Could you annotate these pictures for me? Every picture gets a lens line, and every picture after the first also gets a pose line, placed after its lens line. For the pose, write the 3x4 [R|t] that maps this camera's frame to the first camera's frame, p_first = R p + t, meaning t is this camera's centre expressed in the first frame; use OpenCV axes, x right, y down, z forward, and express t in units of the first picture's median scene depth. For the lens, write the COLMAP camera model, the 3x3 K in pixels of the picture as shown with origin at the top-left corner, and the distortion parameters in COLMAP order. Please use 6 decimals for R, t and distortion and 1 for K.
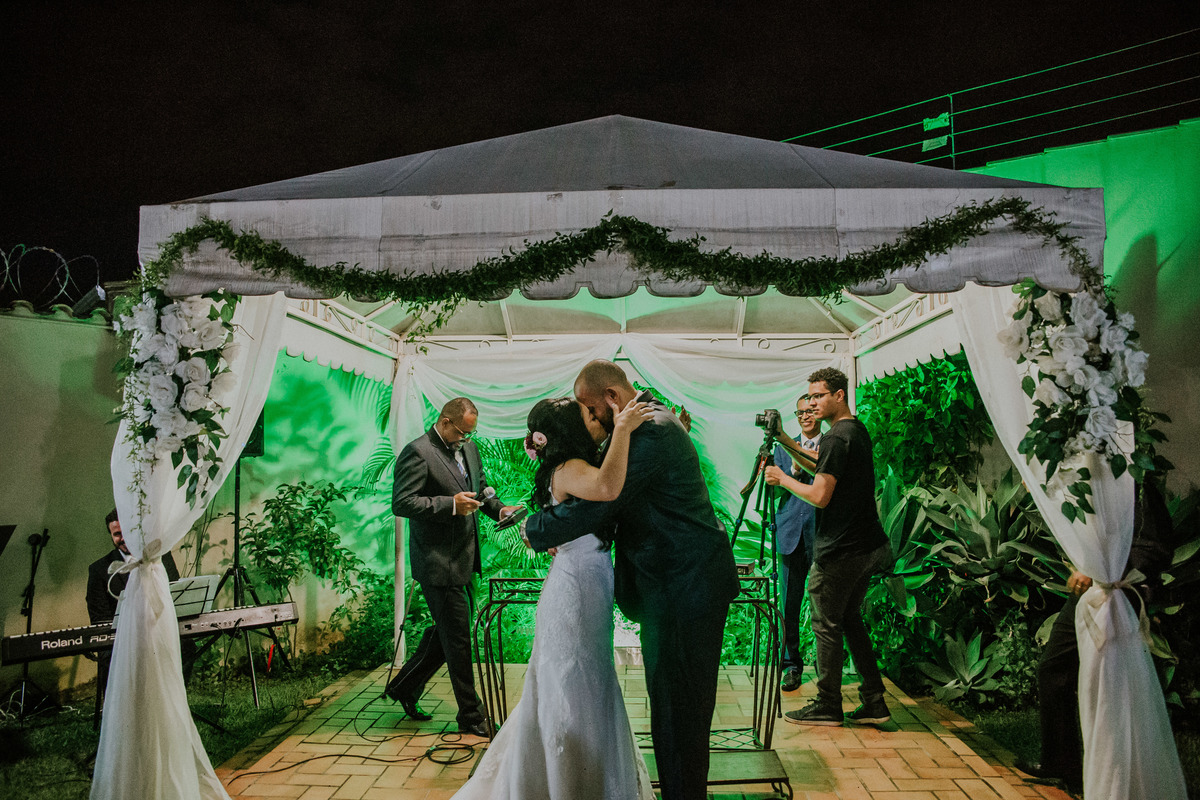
lens RADIAL K [[852.8, 0, 597.4], [0, 852.8, 394.0], [0, 0, 1]] dist [-0.114946, 0.095238]
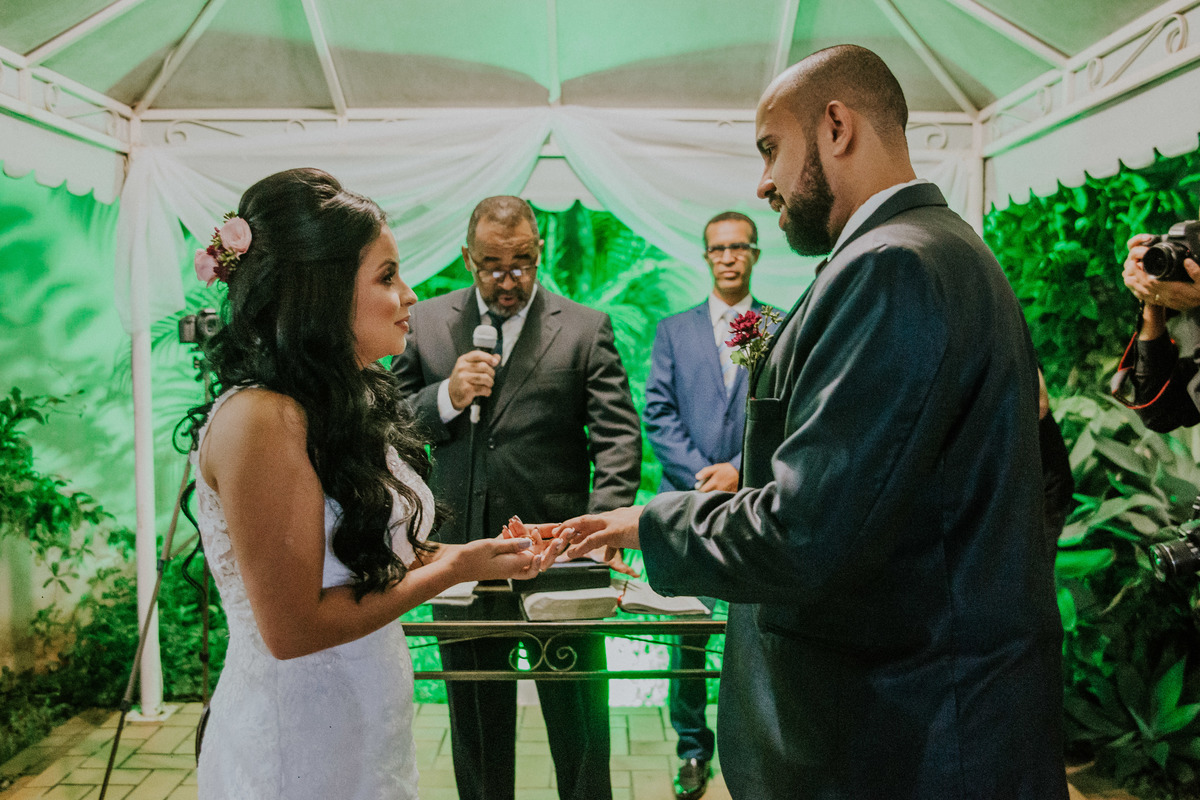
lens RADIAL K [[1119.4, 0, 600.0], [0, 1119.4, 400.0], [0, 0, 1]] dist [-0.046588, 0.010346]
pose [[0.998733, 0.001751, 0.050288, 0.051513], [-0.008750, 0.990213, 0.139292, 0.026811], [-0.049552, -0.139556, 0.988974, 0.610697]]
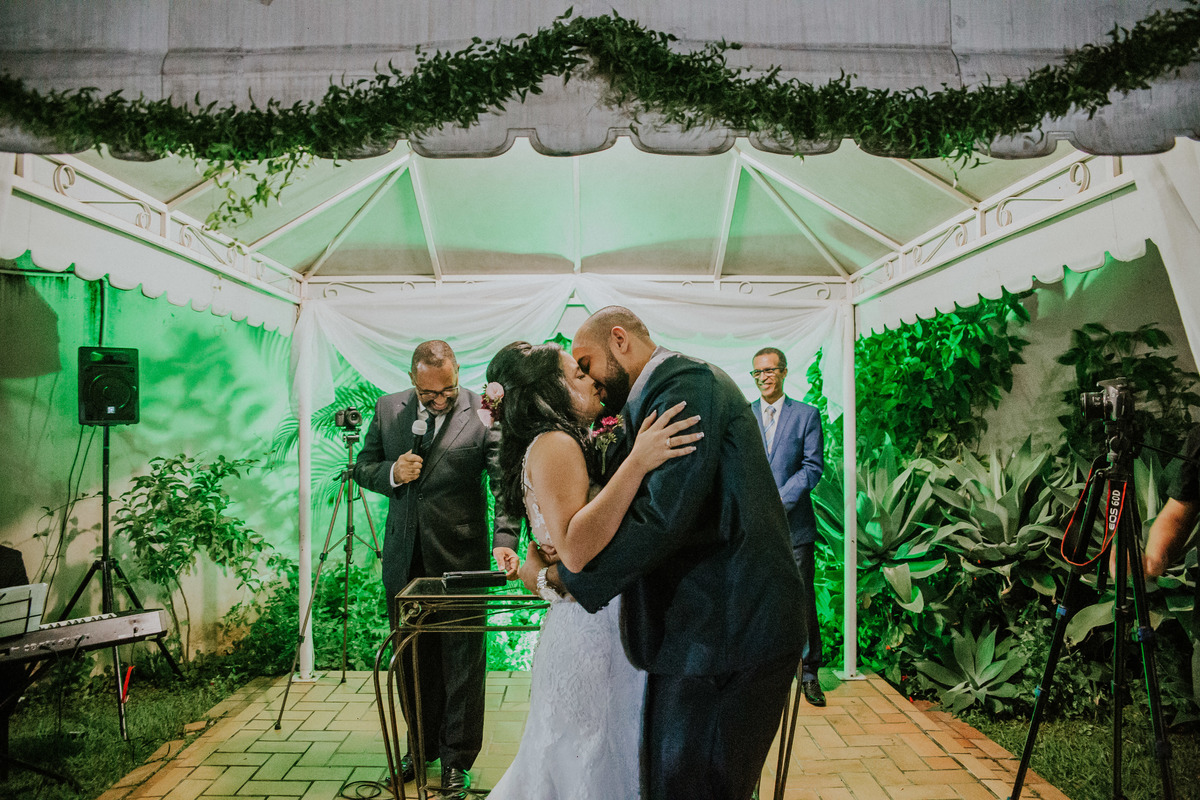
lens RADIAL K [[825.4, 0, 598.2], [0, 825.4, 396.3], [0, 0, 1]] dist [-0.111804, 0.087914]
pose [[0.997982, 0.000260, 0.063491, 0.000309], [-0.003240, 0.998897, 0.046848, 0.020917], [-0.063408, -0.046959, 0.996882, 0.431476]]
